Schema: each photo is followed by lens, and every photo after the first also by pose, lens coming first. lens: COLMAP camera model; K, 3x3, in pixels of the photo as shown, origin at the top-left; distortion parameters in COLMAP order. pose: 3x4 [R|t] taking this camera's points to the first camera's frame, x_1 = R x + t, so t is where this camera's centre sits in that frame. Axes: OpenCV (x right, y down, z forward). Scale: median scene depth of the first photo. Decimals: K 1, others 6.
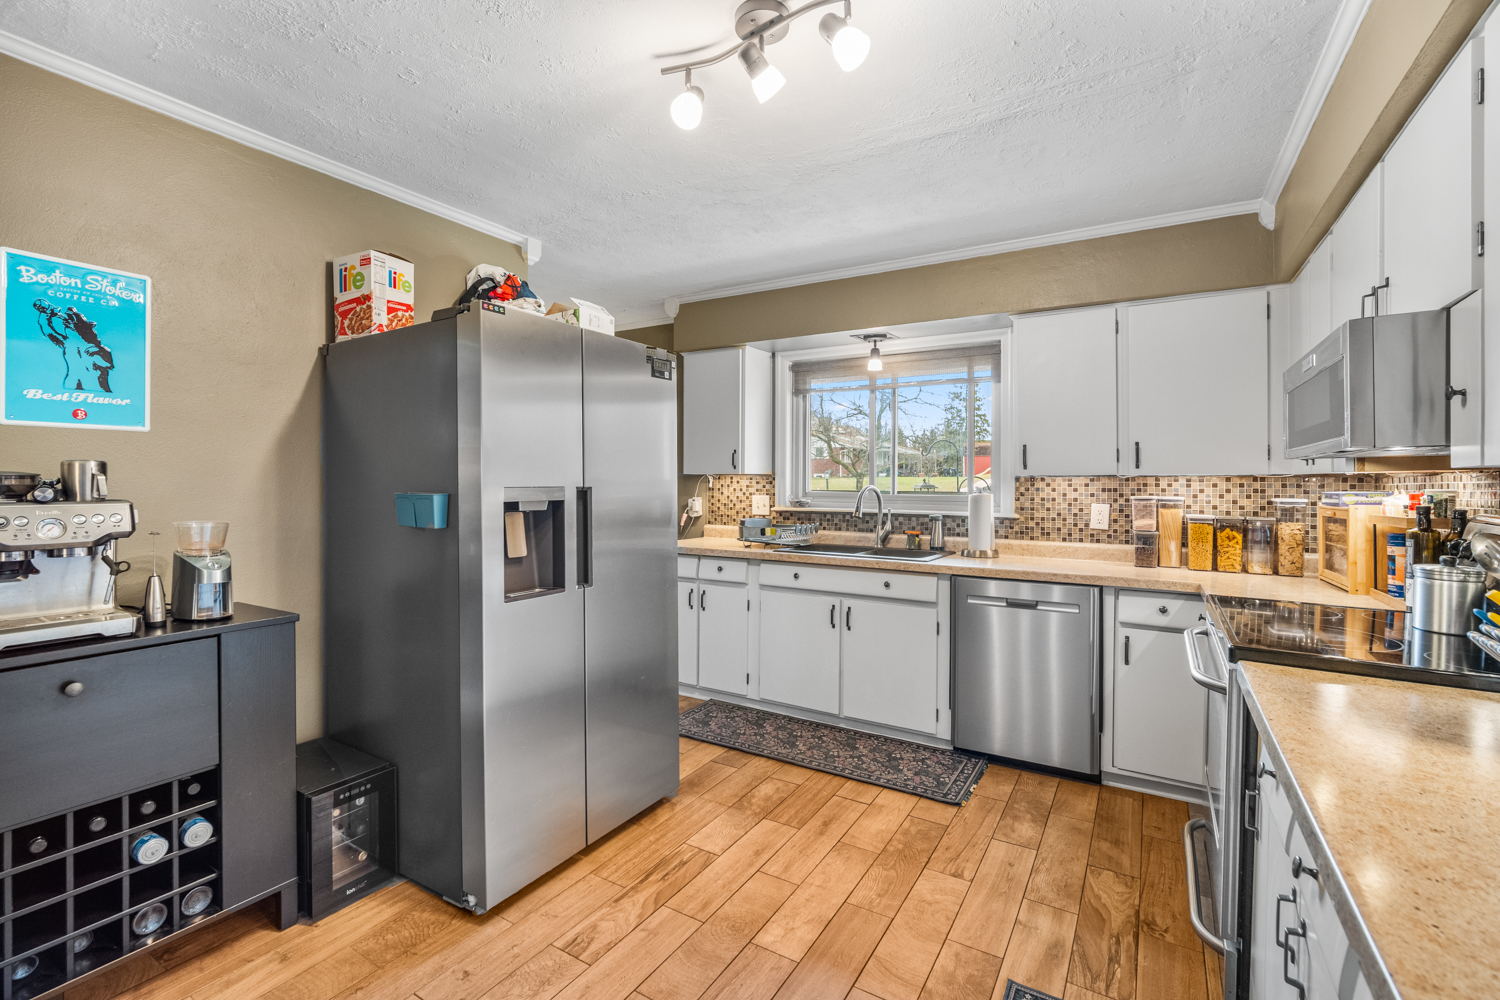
lens RADIAL K [[667.1, 0, 749.9], [0, 667.1, 487.4], [0, 0, 1]] dist [-0.009118, 0.002489]
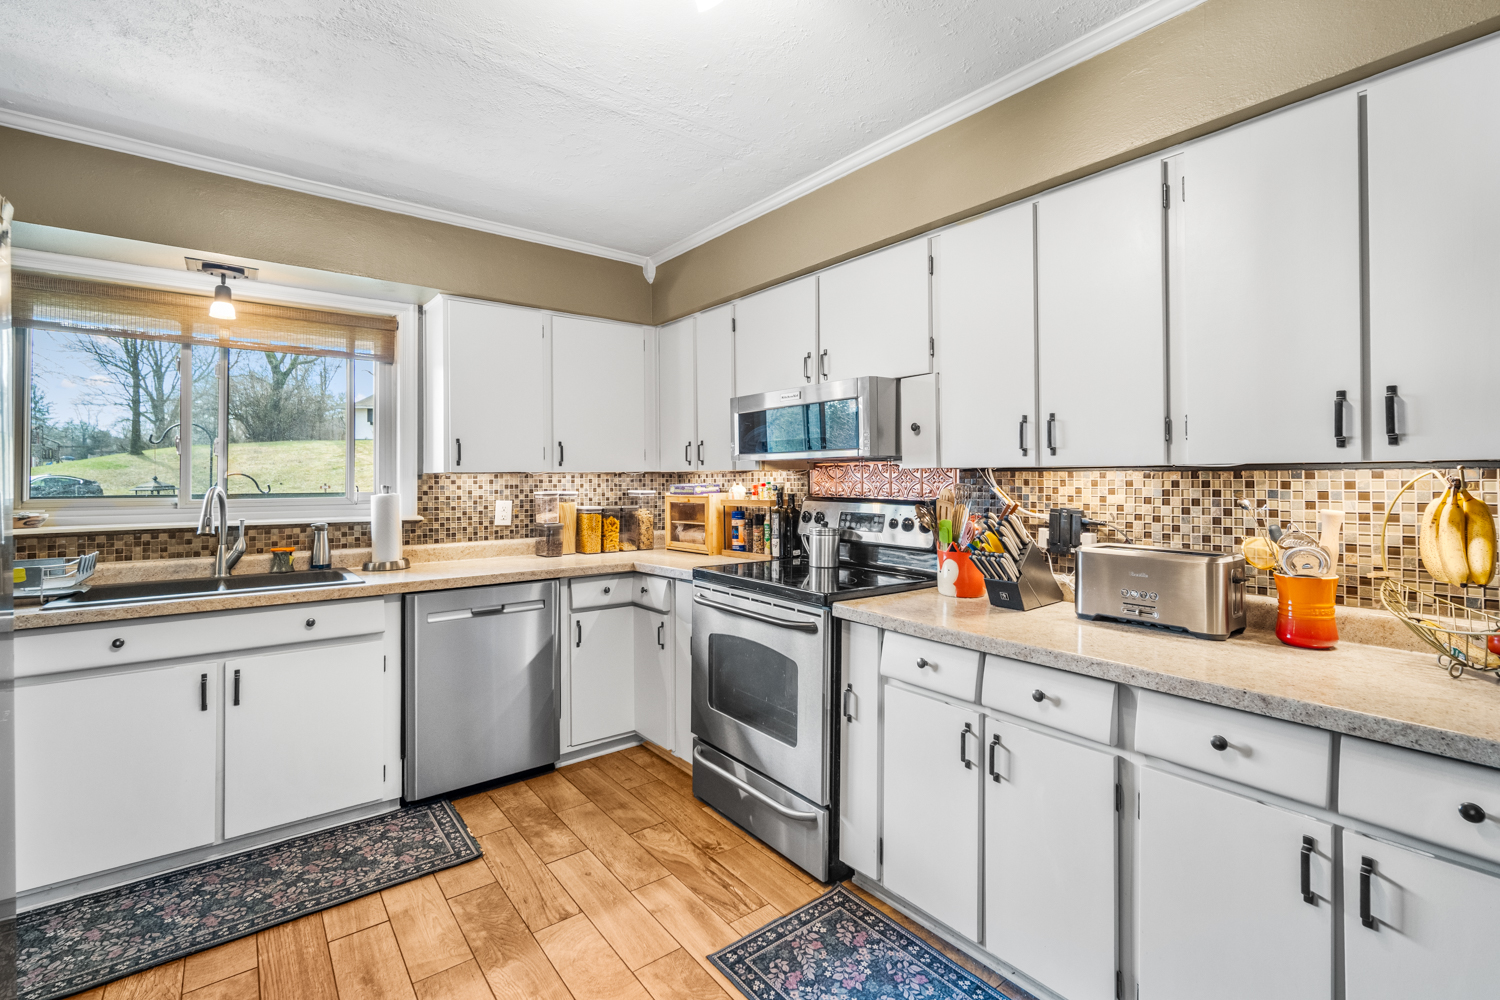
lens RADIAL K [[667.1, 0, 755.5], [0, 667.1, 473.2], [0, 0, 1]] dist [-0.009118, 0.002489]
pose [[0.353375, -0.000039, 0.935482, -0.299976], [0.014709, 0.999877, -0.005515, -0.005692], [-0.935366, 0.015709, 0.353332, 0.294146]]
